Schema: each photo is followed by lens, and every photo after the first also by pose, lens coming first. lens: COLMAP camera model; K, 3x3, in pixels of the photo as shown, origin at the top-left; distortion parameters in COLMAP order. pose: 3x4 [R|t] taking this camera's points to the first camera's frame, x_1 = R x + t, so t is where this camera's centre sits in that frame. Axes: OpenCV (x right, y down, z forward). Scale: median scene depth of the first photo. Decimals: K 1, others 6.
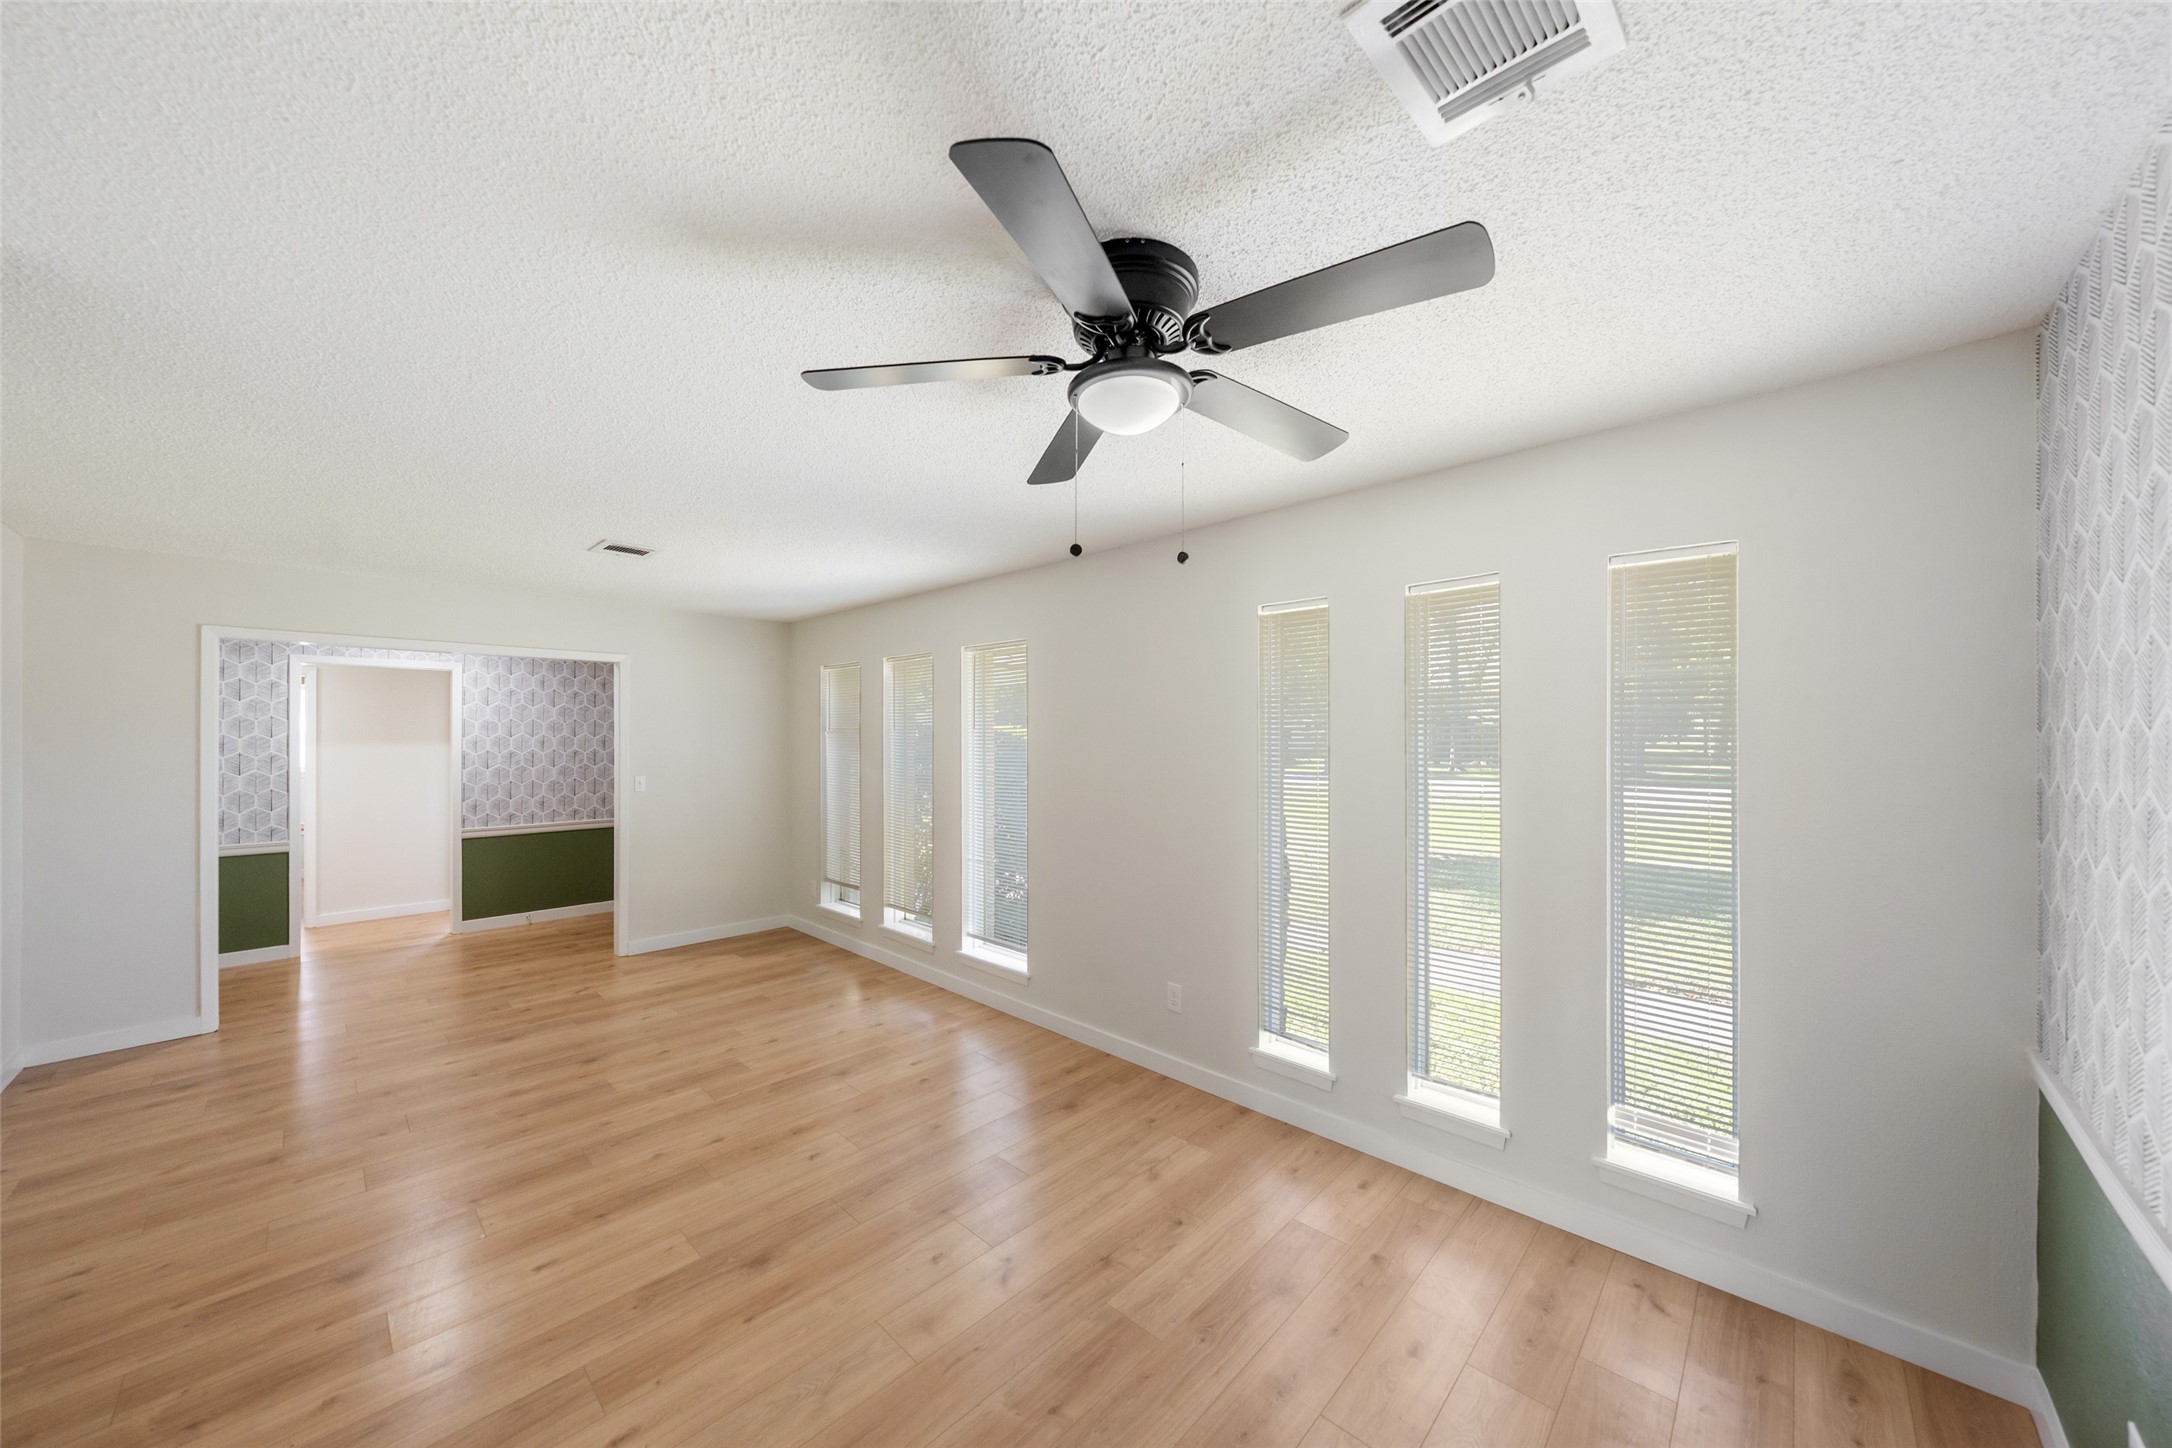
lens RADIAL K [[753.9, 0, 1088.3], [0, 753.9, 738.3], [0, 0, 1]] dist [-0.000759, 0.000036]
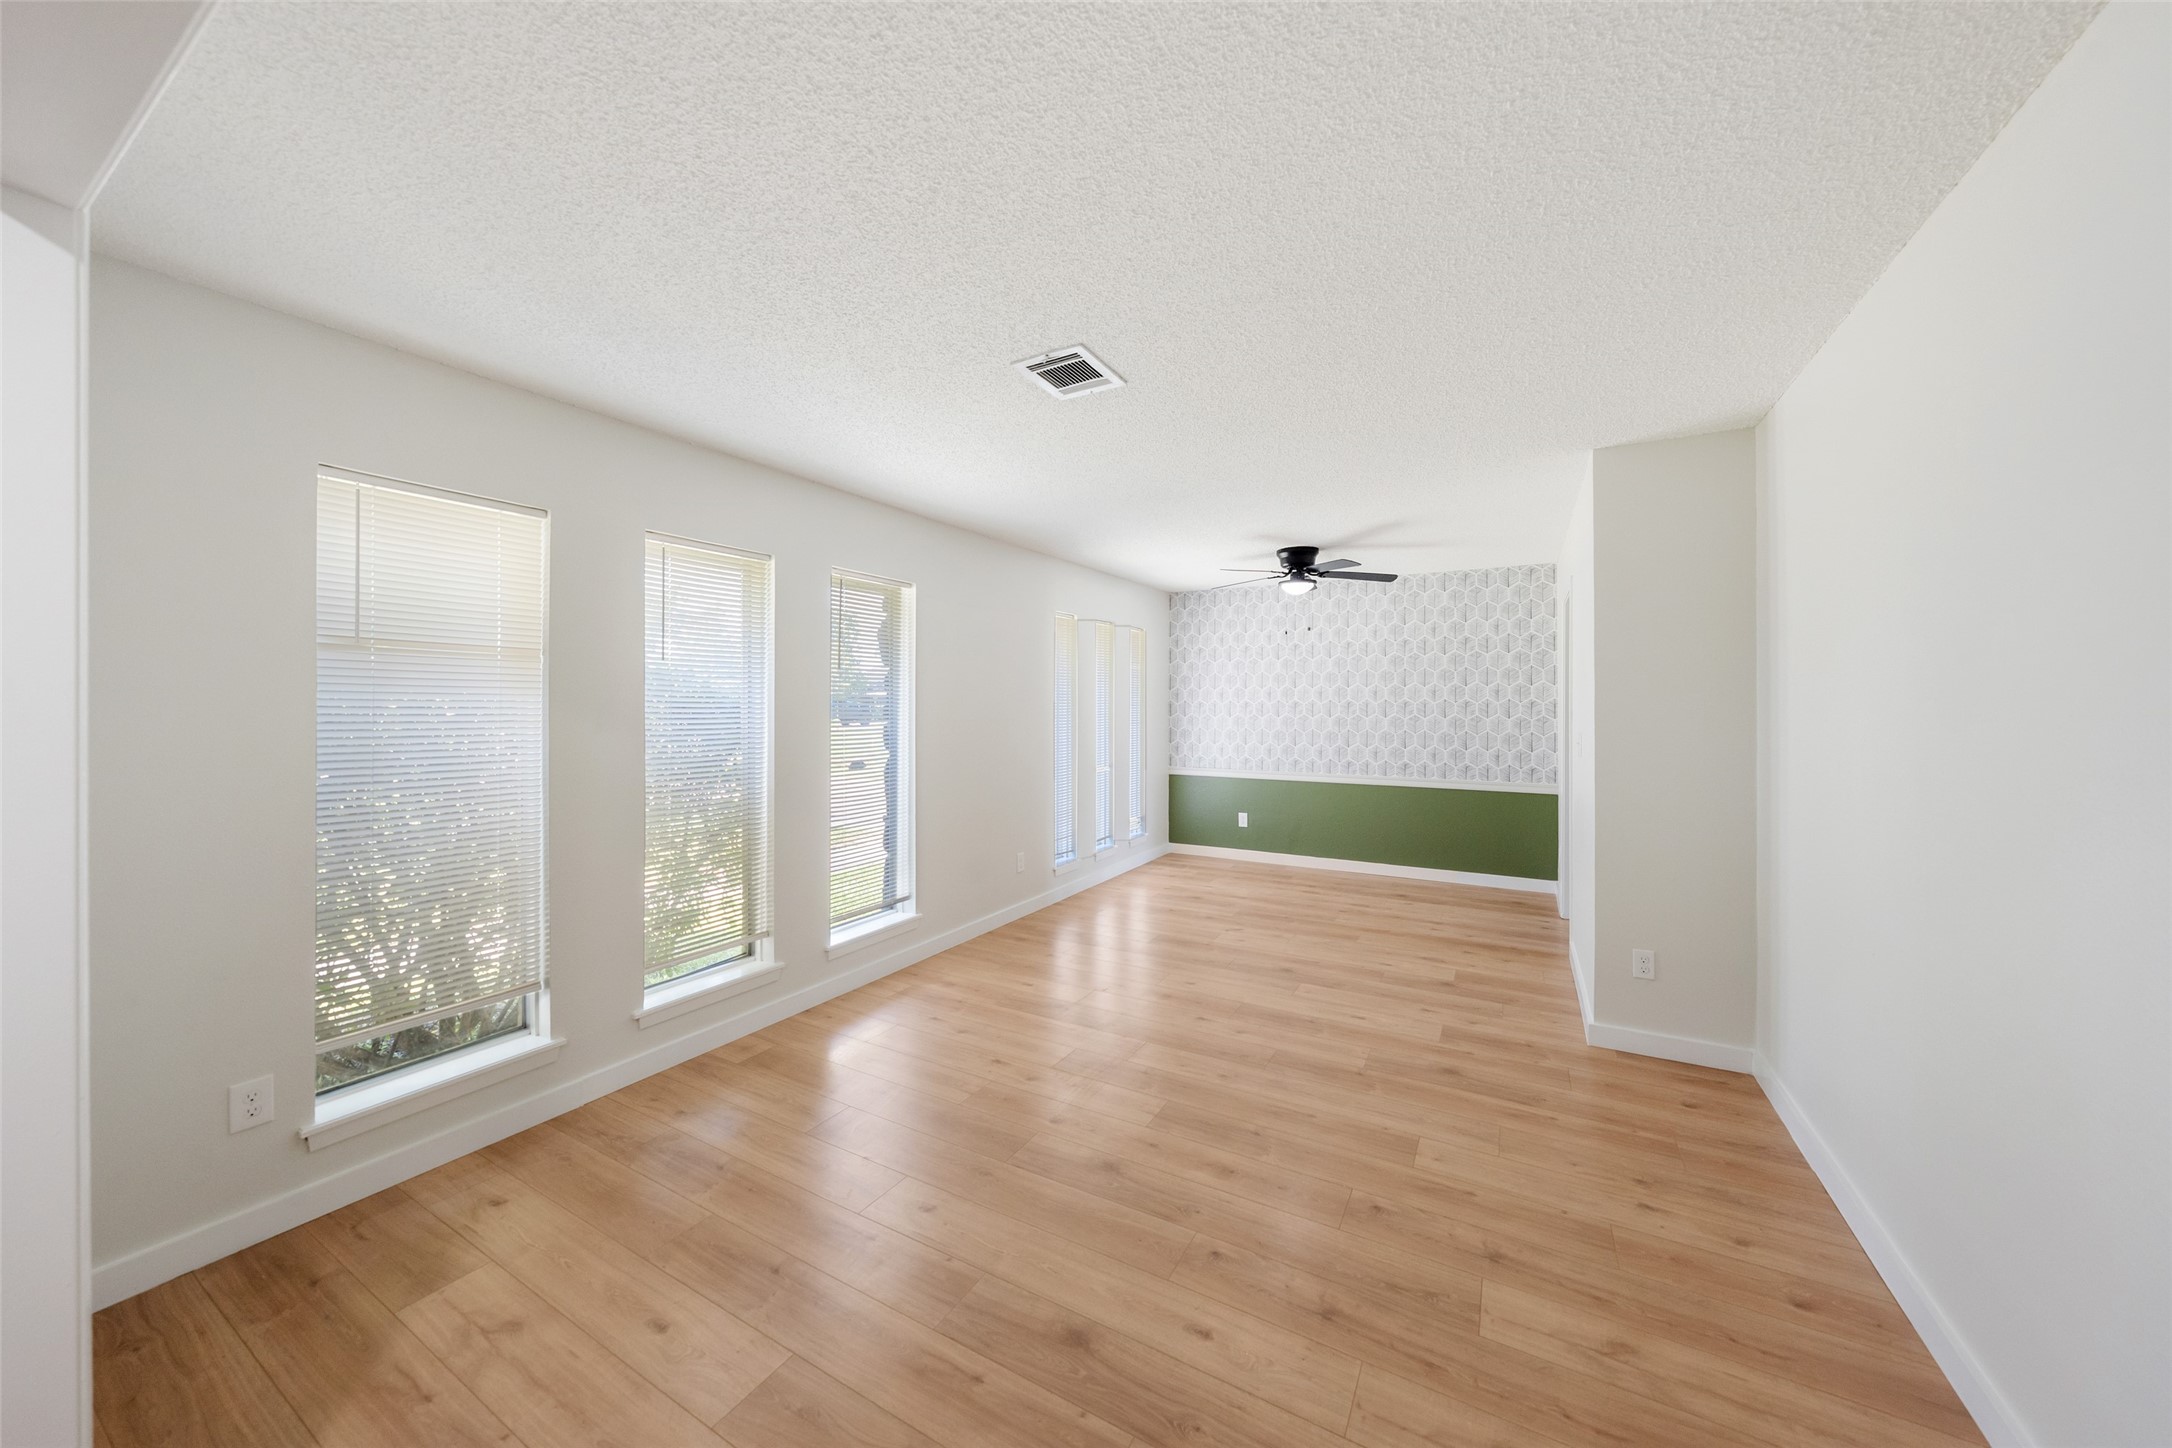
lens RADIAL K [[747.4, 0, 1086.0], [0, 747.4, 724.0], [0, 0, 1]] dist [-0.001073, 0.000019]
pose [[-0.241015, -0.022893, 0.970251, -1.520336], [0.005126, 0.999678, 0.024861, 0.043839], [-0.970508, 0.010966, -0.240820, 1.406891]]
